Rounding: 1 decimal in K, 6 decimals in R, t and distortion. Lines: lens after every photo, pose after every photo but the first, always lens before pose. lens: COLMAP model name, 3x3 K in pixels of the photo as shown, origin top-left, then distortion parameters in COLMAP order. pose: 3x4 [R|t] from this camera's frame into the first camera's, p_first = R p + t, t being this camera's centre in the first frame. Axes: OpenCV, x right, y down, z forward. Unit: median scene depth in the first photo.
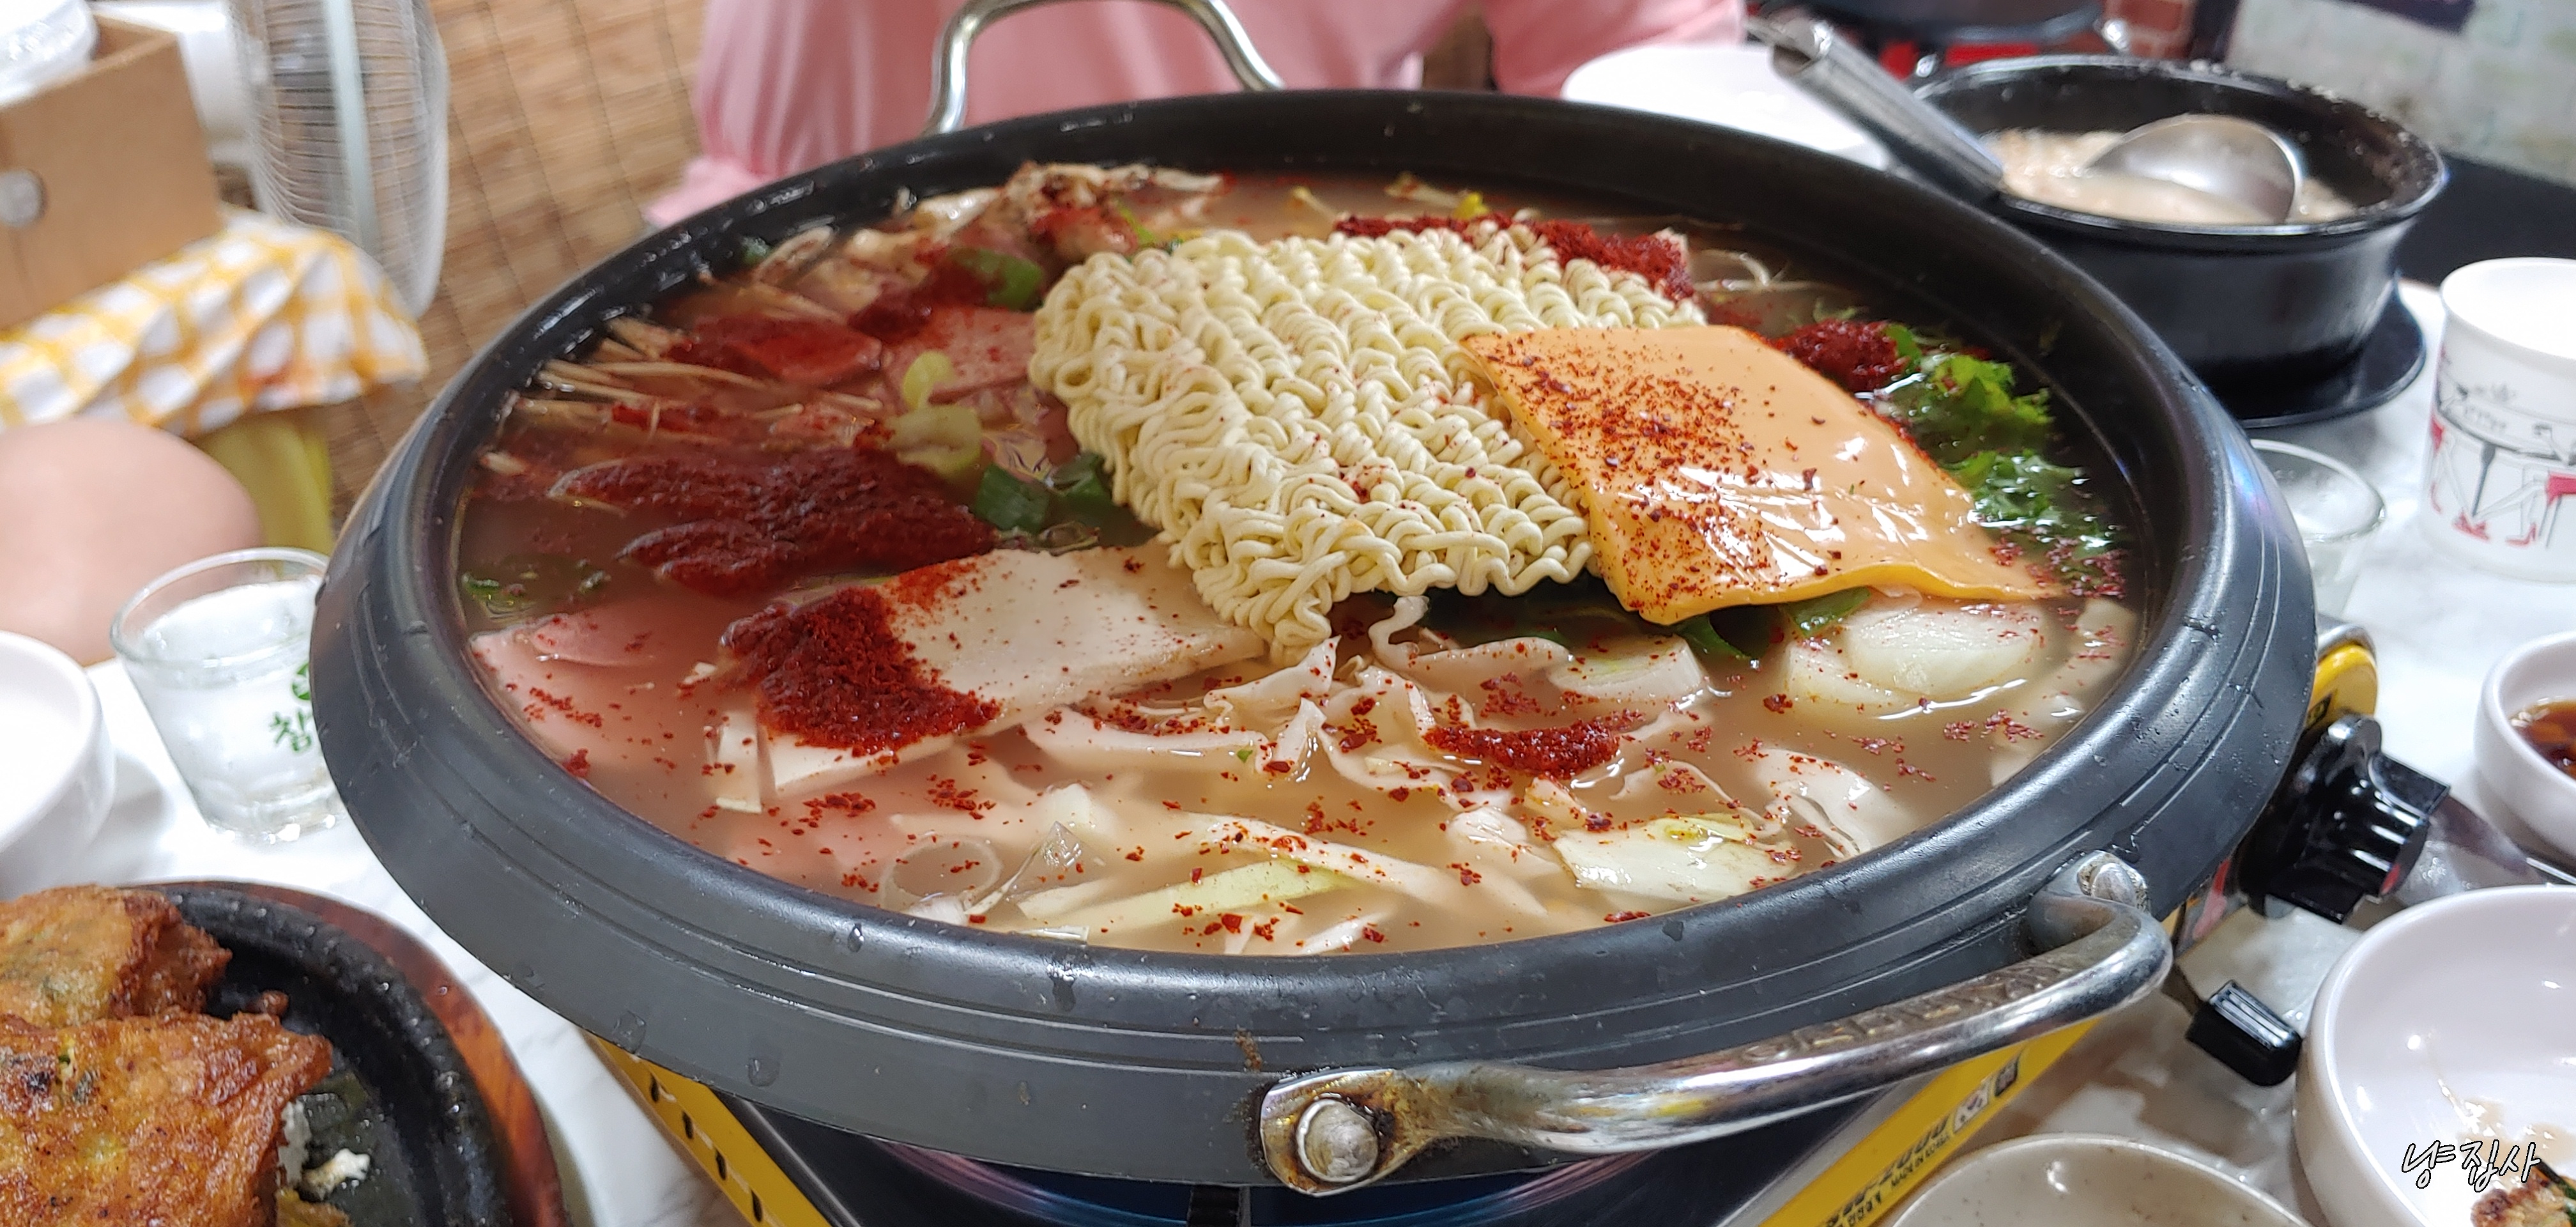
lens RADIAL K [[1937.1, 0, 1289.6], [0, 1937.1, 607.9], [0, 0, 1]] dist [0.010028, -0.064459]
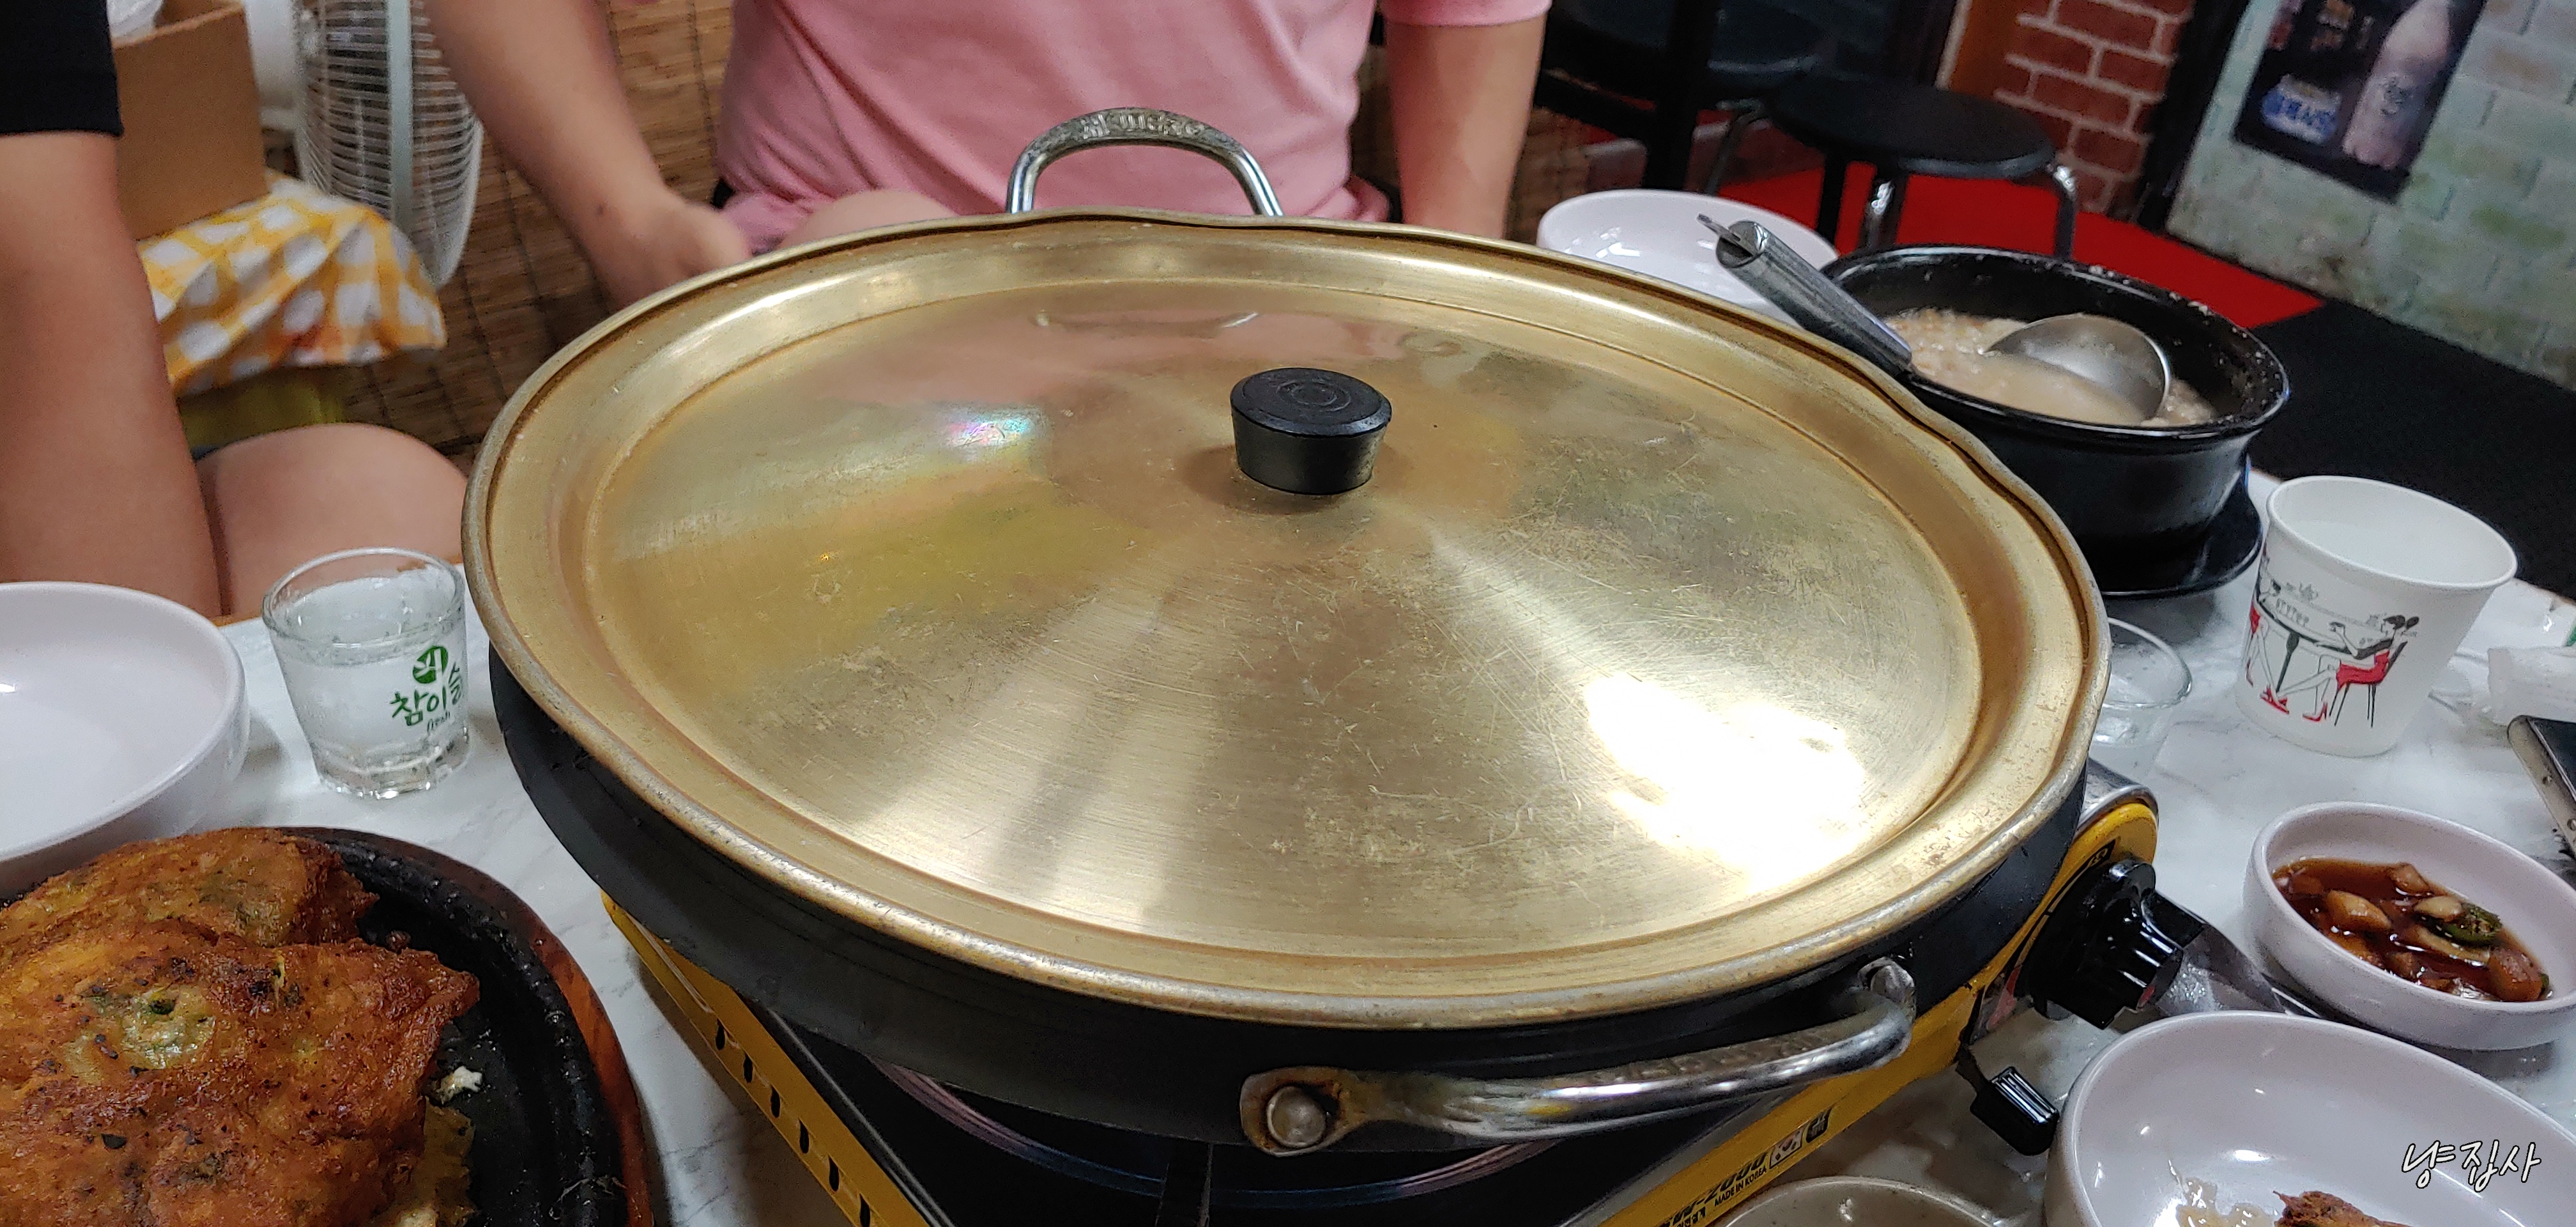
lens RADIAL K [[1937.1, 0, 1282.2], [0, 1937.1, 619.5], [0, 0, 1]] dist [0.010028, -0.064459]
pose [[0.995040, 0.095248, 0.028707, -0.031571], [-0.095142, 0.995451, -0.005062, -0.036329], [-0.029059, 0.002305, 0.999575, -0.201180]]
